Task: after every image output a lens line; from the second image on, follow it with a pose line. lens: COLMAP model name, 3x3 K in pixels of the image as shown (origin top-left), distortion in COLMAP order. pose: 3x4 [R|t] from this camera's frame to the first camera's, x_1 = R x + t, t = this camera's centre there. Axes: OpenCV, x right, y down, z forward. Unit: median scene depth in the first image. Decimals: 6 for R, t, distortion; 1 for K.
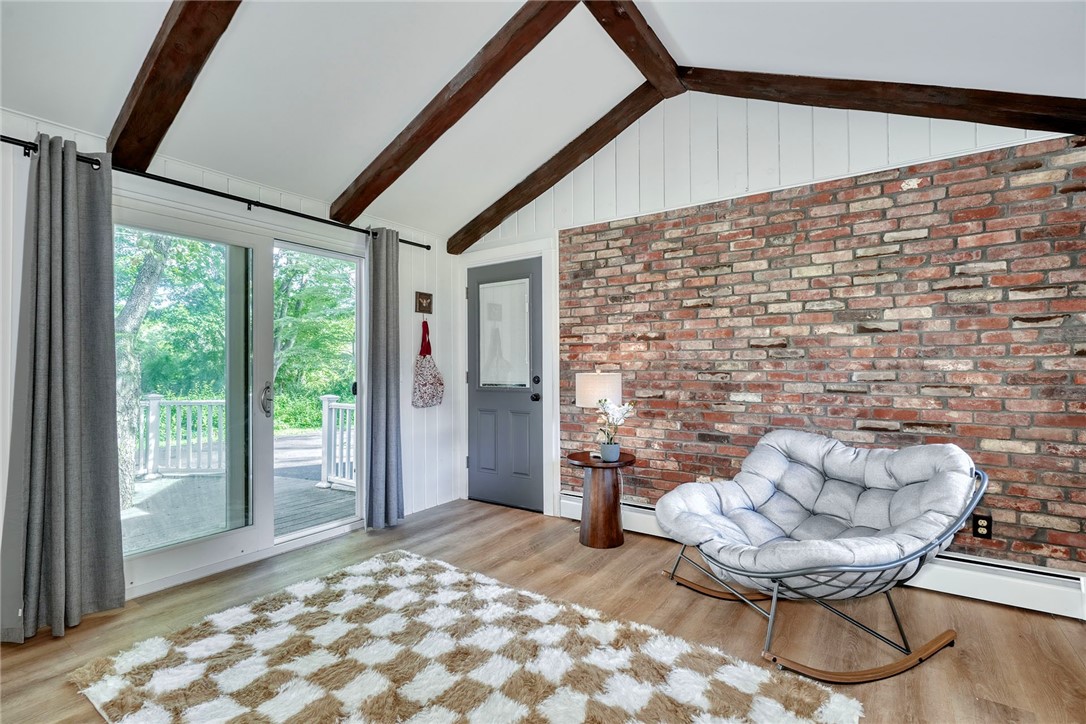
lens RADIAL K [[501.8, 0, 542.3], [0, 501.8, 364.2], [0, 0, 1]] dist [-0.004216, 0.002663]
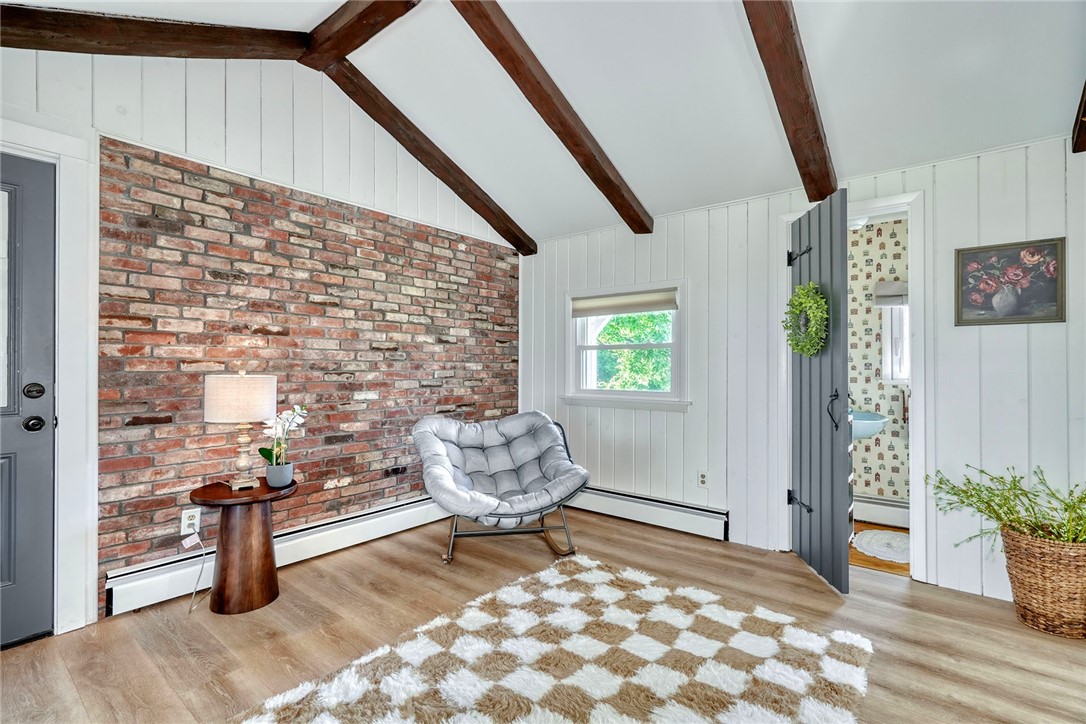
lens RADIAL K [[501.8, 0, 534.5], [0, 501.8, 363.4], [0, 0, 1]] dist [-0.004216, 0.002663]
pose [[0.082645, 0.010143, 0.996527, -0.653218], [-0.006982, 0.999930, -0.009598, 0.004920], [-0.996555, -0.006165, 0.082710, 0.564787]]
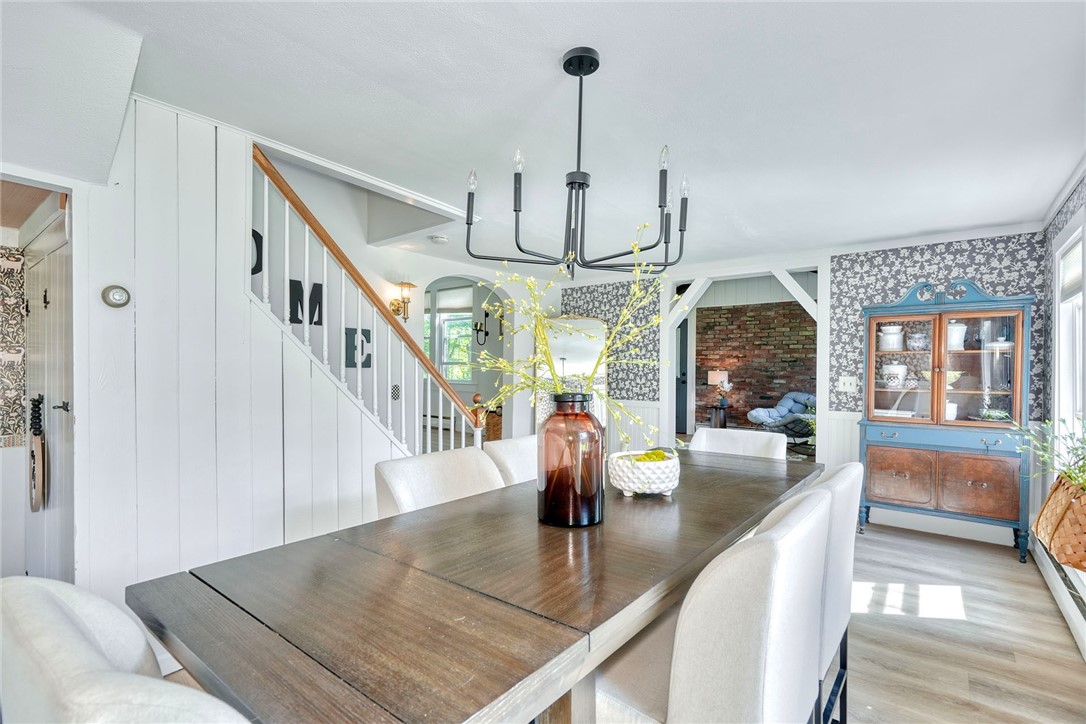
lens RADIAL K [[501.8, 0, 539.1], [0, 501.8, 372.8], [0, 0, 1]] dist [-0.004216, 0.002663]
pose [[0.996746, 0.015506, -0.079107, -0.623252], [-0.014809, 0.999846, 0.009386, 0.018137], [0.079240, -0.008184, 0.996822, -1.664283]]
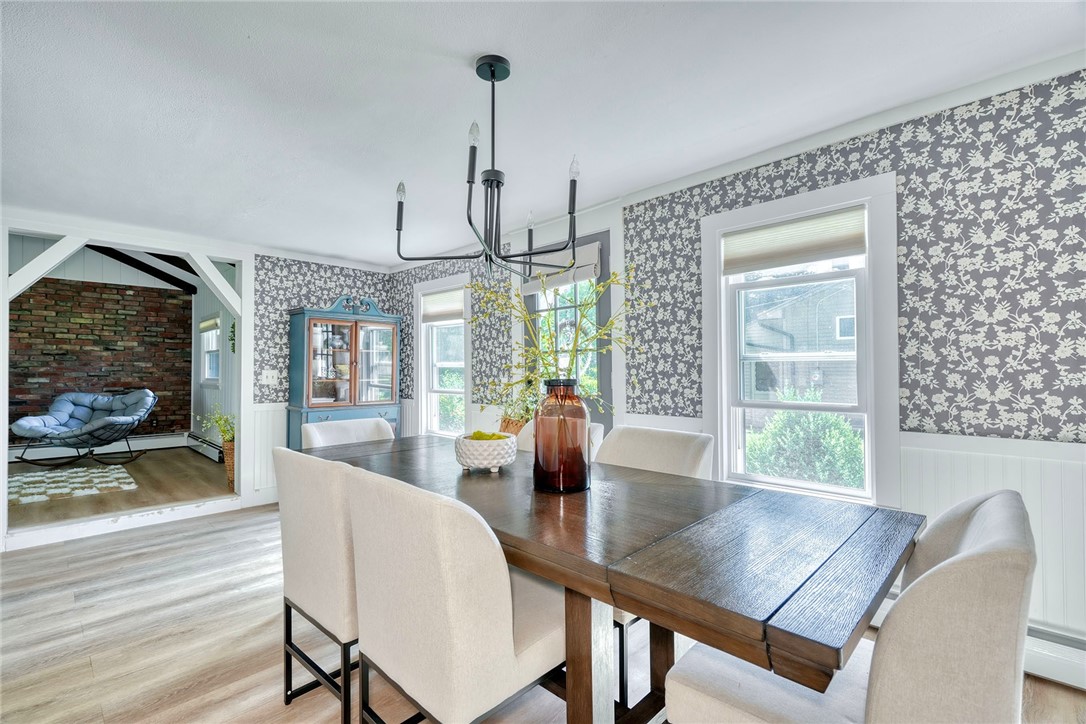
lens RADIAL K [[501.8, 0, 544.6], [0, 501.8, 362.3], [0, 0, 1]] dist [-0.004216, 0.002663]
pose [[0.176093, 0.022063, 0.984126, -1.182410], [-0.002735, 0.999756, -0.021924, 0.035110], [-0.984370, 0.001169, 0.176111, -1.291516]]
